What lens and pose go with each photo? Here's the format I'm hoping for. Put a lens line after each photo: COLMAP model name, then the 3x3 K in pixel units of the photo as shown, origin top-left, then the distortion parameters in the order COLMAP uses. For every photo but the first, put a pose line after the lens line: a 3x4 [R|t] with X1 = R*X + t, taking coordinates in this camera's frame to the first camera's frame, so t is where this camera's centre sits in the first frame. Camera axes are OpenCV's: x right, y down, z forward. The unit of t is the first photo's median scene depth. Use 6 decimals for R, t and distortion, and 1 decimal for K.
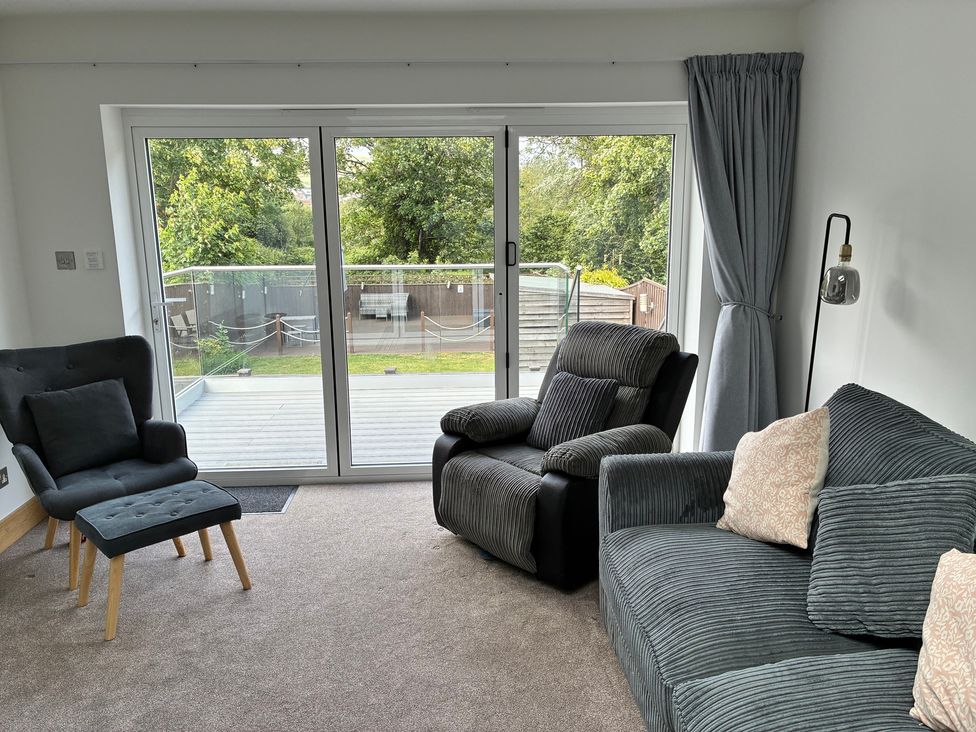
lens RADIAL K [[735.3, 0, 477.4], [0, 735.3, 364.1], [0, 0, 1]] dist [0.055857, -0.060119]
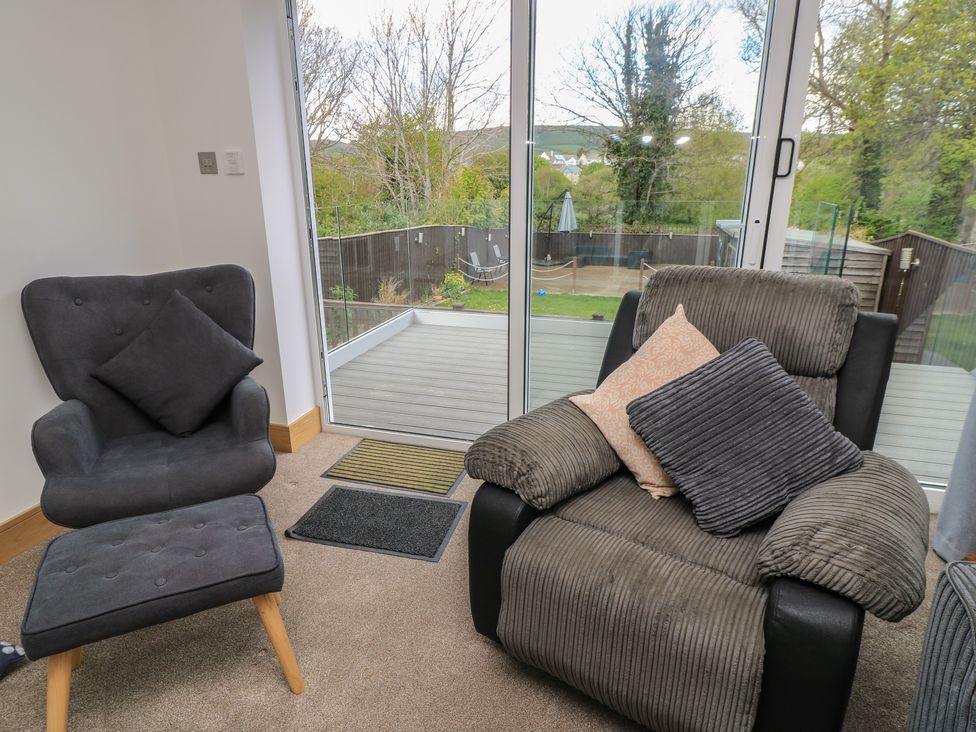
lens RADIAL K [[595.1, 0, 472.3], [0, 595.1, 372.9], [0, 0, 1]] dist [-0.003241, 0.003307]
pose [[0.937700, 0.111242, -0.329157, -0.019326], [-0.071696, 0.988922, 0.129970, -0.011971], [0.339969, -0.098274, 0.935288, 0.429596]]
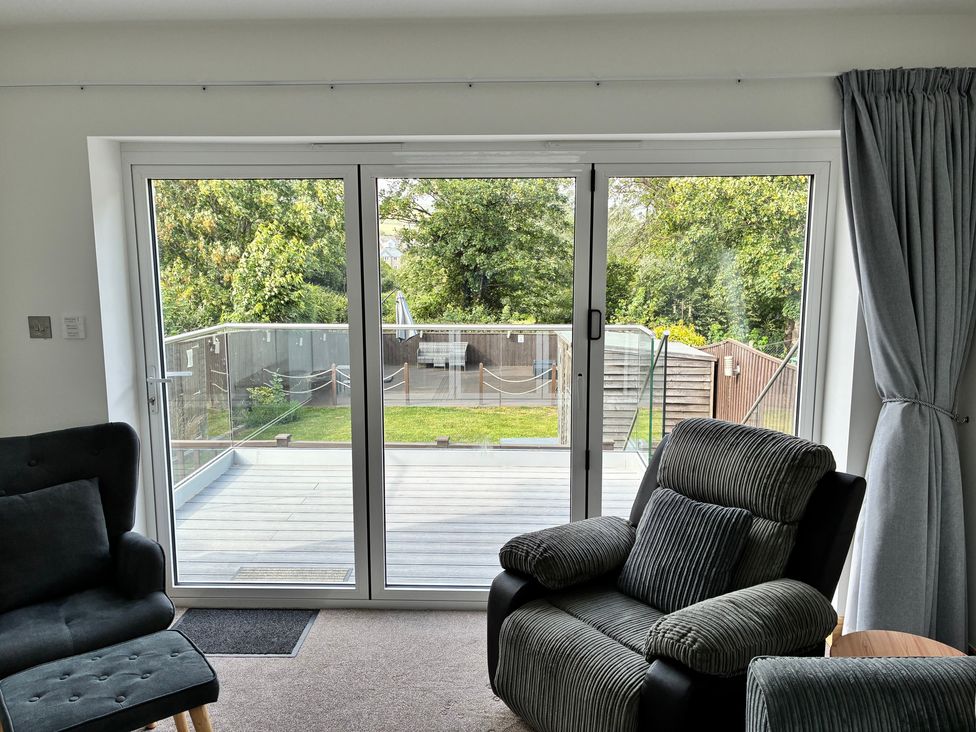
lens RADIAL K [[735.3, 0, 480.3], [0, 735.3, 368.4], [0, 0, 1]] dist [0.055857, -0.060119]
pose [[0.996856, 0.021817, -0.076168, -0.016078], [-0.026033, 0.998157, -0.054811, -0.061329], [0.074832, 0.056622, 0.995587, 0.229310]]
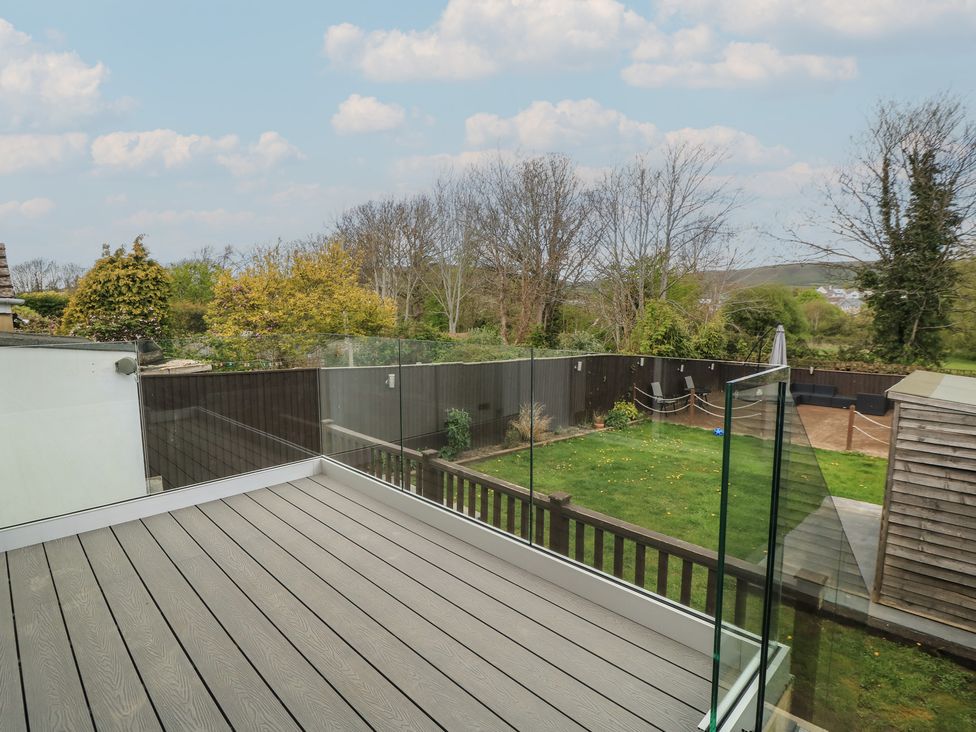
lens RADIAL K [[511.1, 0, 477.1], [0, 511.1, 369.6], [0, 0, 1]] dist [-0.010044, -0.003732]
pose [[0.669387, 0.094324, -0.736901, 0.342397], [-0.153710, 0.988028, -0.013159, -0.184787], [0.726838, 0.122077, 0.675872, 1.254706]]
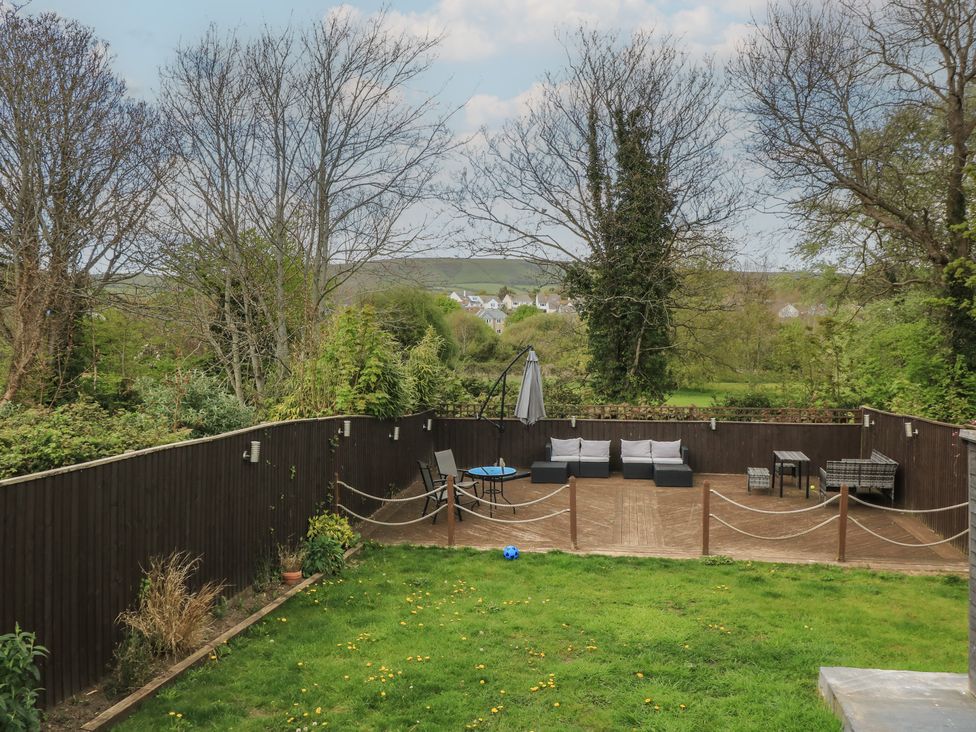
lens RADIAL K [[864.0, 0, 472.3], [0, 864.0, 375.2], [0, 0, 1]] dist [0.016597, -0.024650]
pose [[0.976095, 0.019194, -0.216494, -0.531332], [-0.049682, 0.989425, -0.136275, -0.265802], [0.211589, 0.143773, 0.966726, 1.663577]]
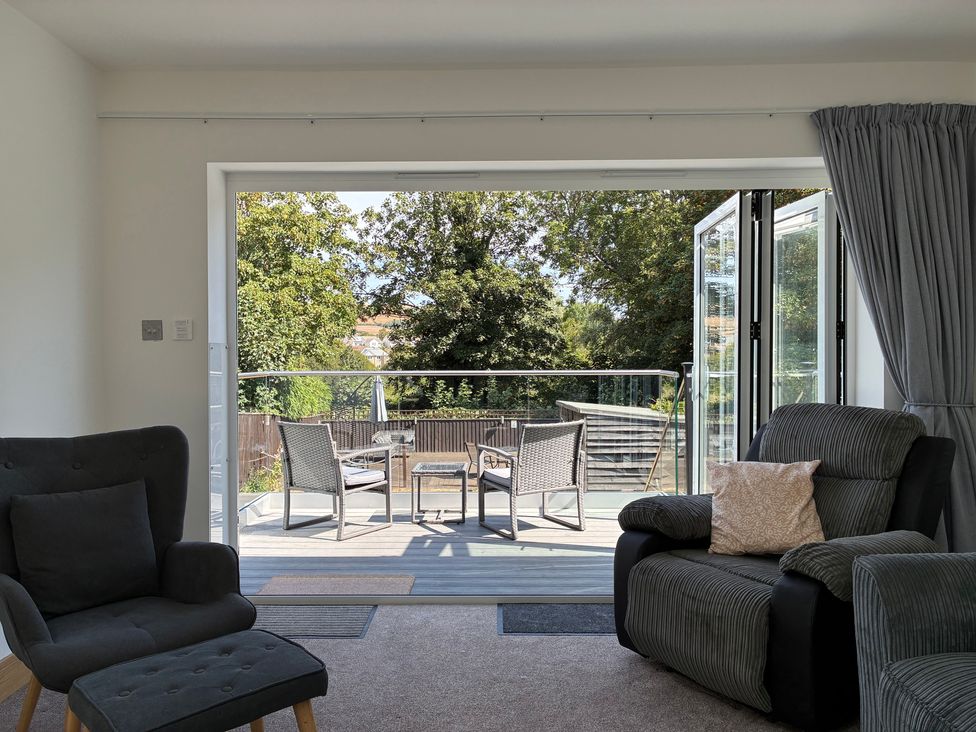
lens RADIAL K [[735.3, 0, 482.5], [0, 735.3, 361.5], [0, 0, 1]] dist [0.055857, -0.060119]
pose [[0.998789, 0.001275, -0.049184, -0.115783], [-0.011016, 0.980082, -0.198290, 0.064464], [0.047951, 0.198591, 0.978909, 0.161517]]
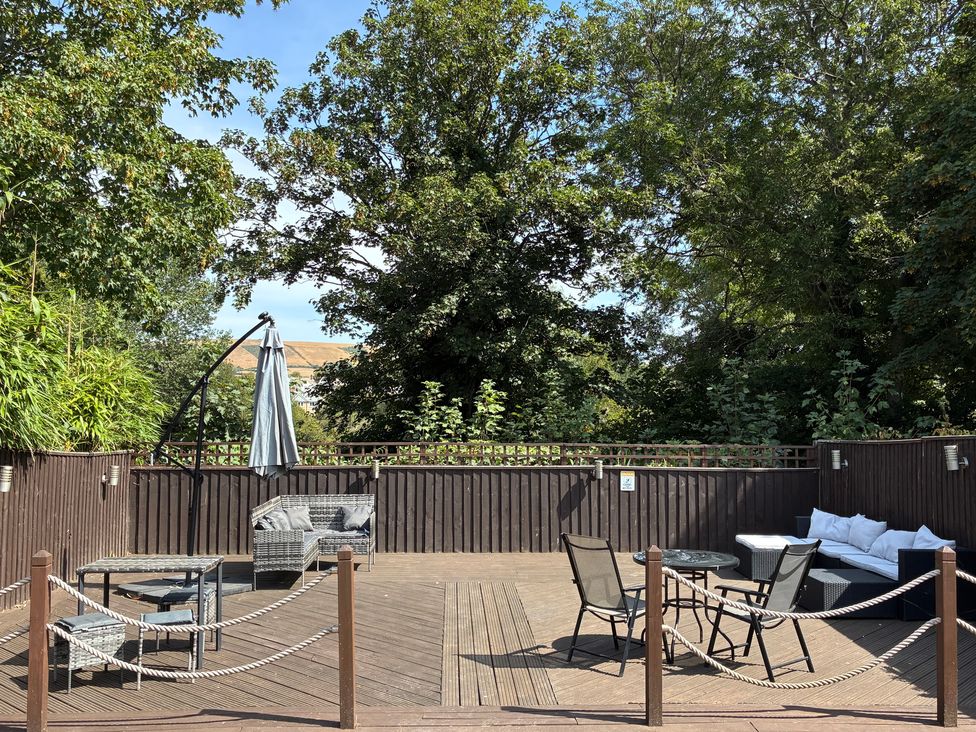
lens RADIAL K [[889.1, 0, 487.0], [0, 889.1, 364.4], [0, 0, 1]] dist [0.056913, 0.007142]
pose [[0.999916, 0.012840, 0.001774, -0.648420], [-0.011943, 0.965848, -0.258835, -0.266892], [-0.005037, 0.258792, 0.965920, 3.524101]]
